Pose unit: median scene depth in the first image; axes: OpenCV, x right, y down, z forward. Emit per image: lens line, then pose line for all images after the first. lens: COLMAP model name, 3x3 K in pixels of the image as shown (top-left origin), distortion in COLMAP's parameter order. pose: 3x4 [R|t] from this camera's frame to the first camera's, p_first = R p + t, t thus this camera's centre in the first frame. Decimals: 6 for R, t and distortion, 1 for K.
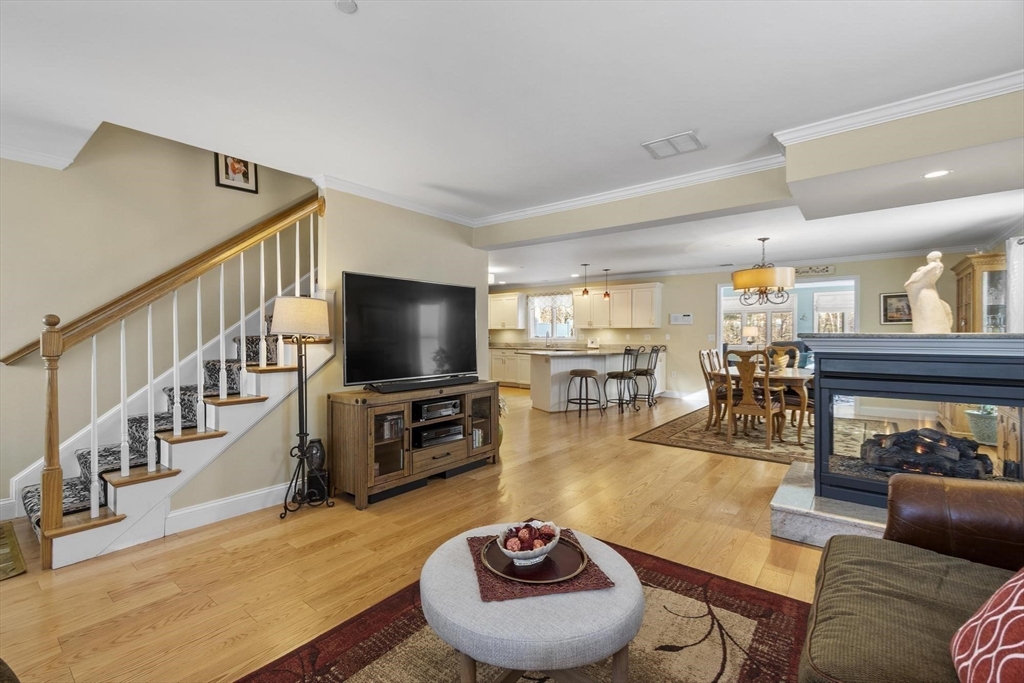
lens RADIAL K [[453.3, 0, 478.2], [0, 453.3, 338.8], [0, 0, 1]] dist [0.004385, -0.001284]
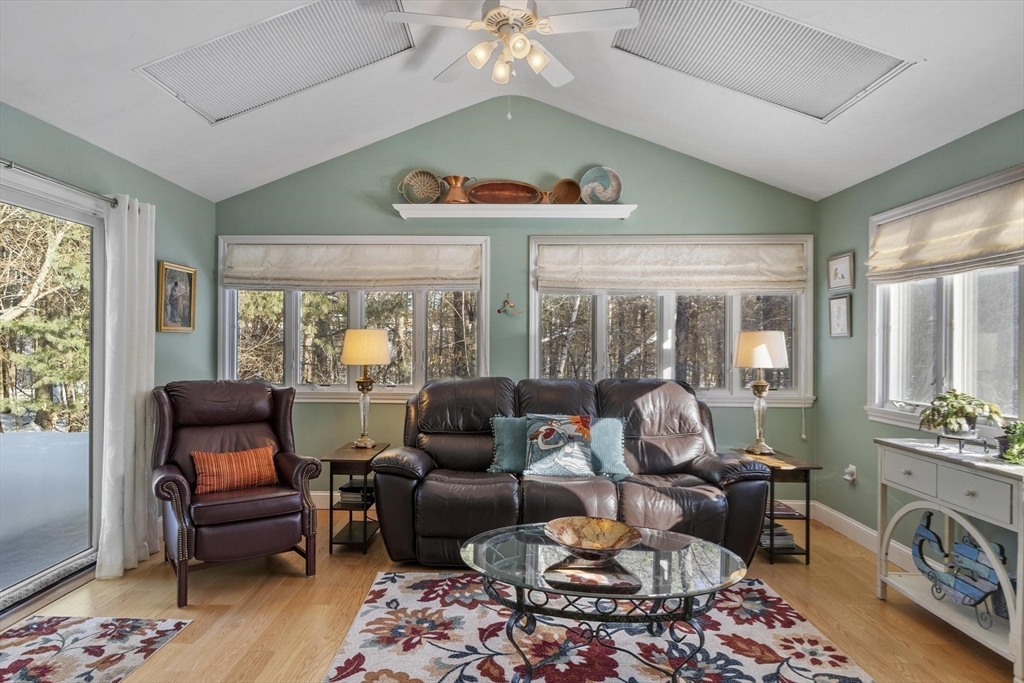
lens RADIAL K [[588.4, 0, 471.1], [0, 588.4, 343.4], [0, 0, 1]] dist [0.009025, 0.001695]
pose [[0.794059, 0.004685, 0.607822, 0.577315], [-0.002288, 0.999986, -0.004718, -0.022993], [-0.607836, 0.002355, 0.794059, 0.900853]]
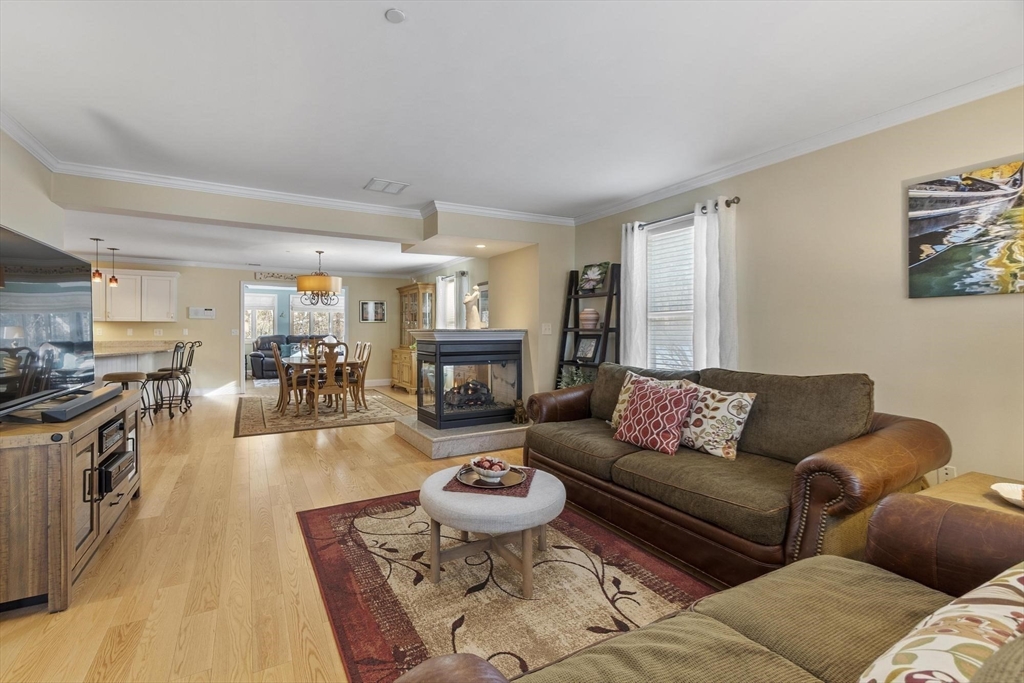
lens RADIAL K [[453.3, 0, 494.8], [0, 453.3, 330.5], [0, 0, 1]] dist [0.004385, -0.001284]
pose [[0.355117, -0.000841, 0.934821, -0.258211], [0.007079, 0.999973, -0.001790, -0.000544], [-0.934795, 0.007253, 0.355114, 0.090025]]
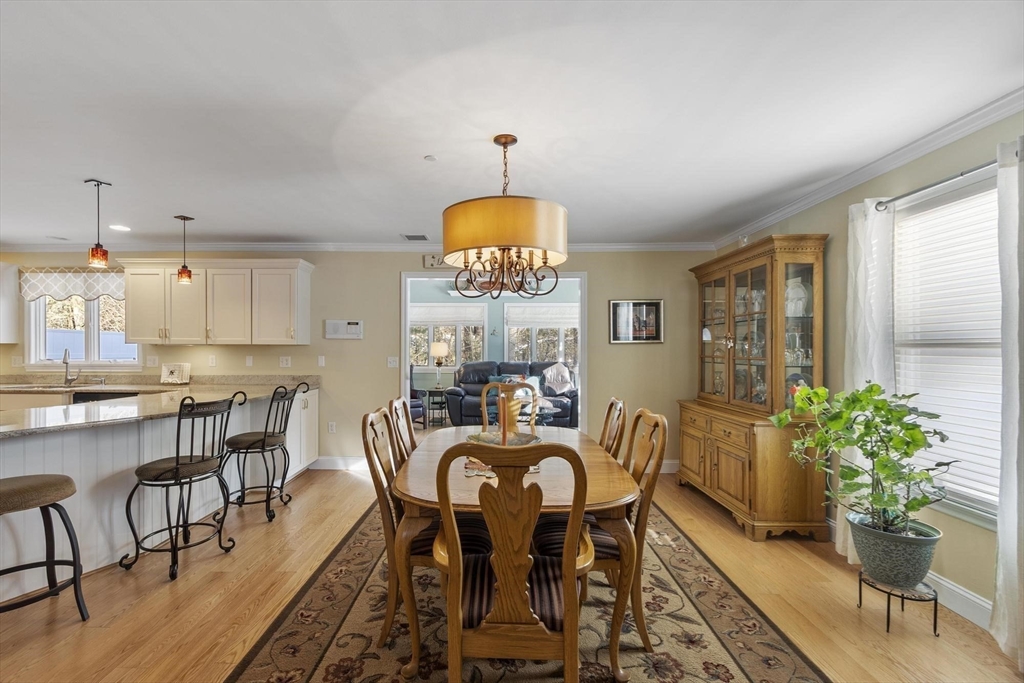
lens RADIAL K [[453.3, 0, 488.4], [0, 453.3, 351.5], [0, 0, 1]] dist [0.004385, -0.001284]
pose [[0.775468, -0.003291, 0.631378, 0.258093], [0.003384, 0.999994, 0.001056, -0.017909], [-0.631378, 0.001318, 0.775474, 0.503994]]
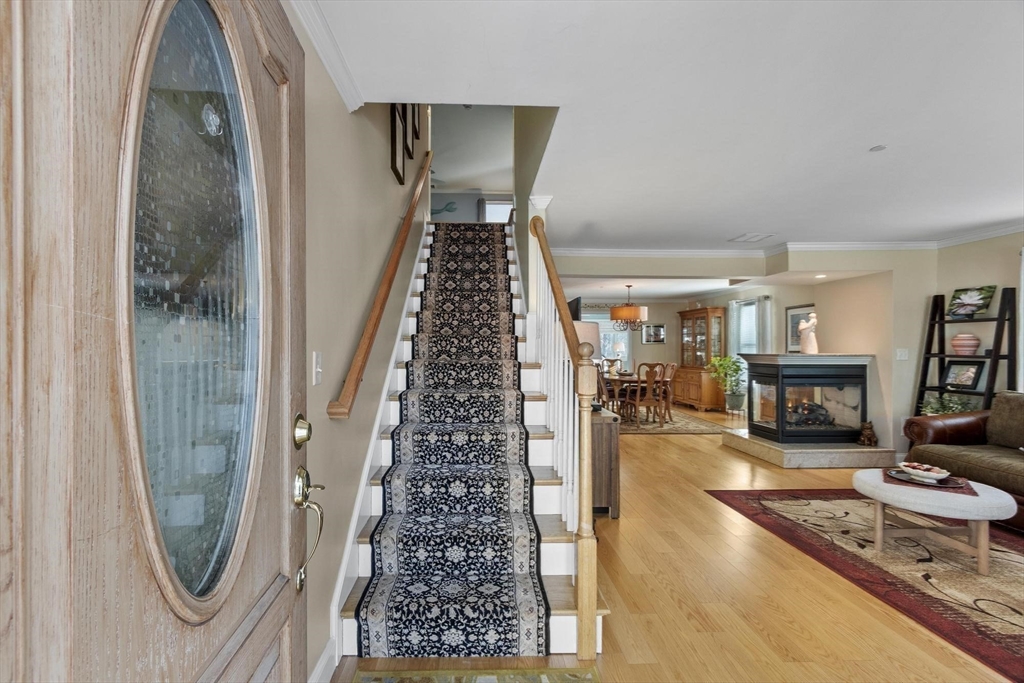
lens RADIAL K [[453.3, 0, 489.7], [0, 453.3, 346.5], [0, 0, 1]] dist [0.004385, -0.001284]
pose [[0.740113, 0.002684, 0.672477, -0.502422], [0.002708, 0.999972, -0.006971, -0.011489], [-0.672477, 0.006980, 0.740085, 0.164512]]
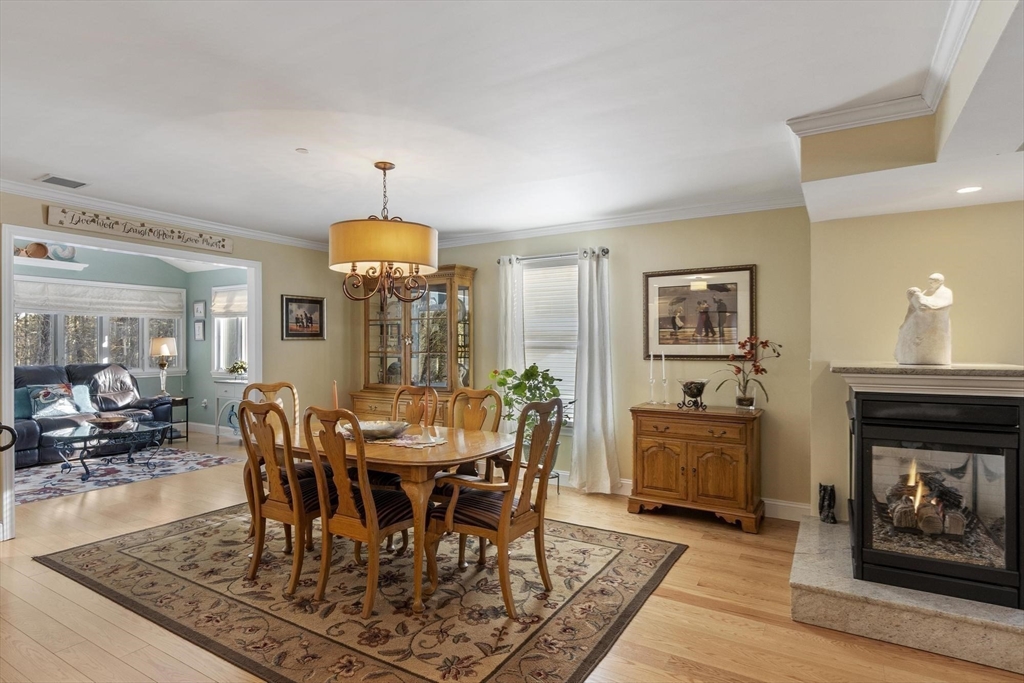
lens RADIAL K [[551.3, 0, 494.7], [0, 551.3, 345.1], [0, 0, 1]] dist [-0.002840, 0.001002]
pose [[-0.149959, 0.000600, 0.988692, 0.022825], [0.006143, 0.999981, 0.000325, -0.019913], [-0.988673, 0.006122, -0.149960, 0.716092]]
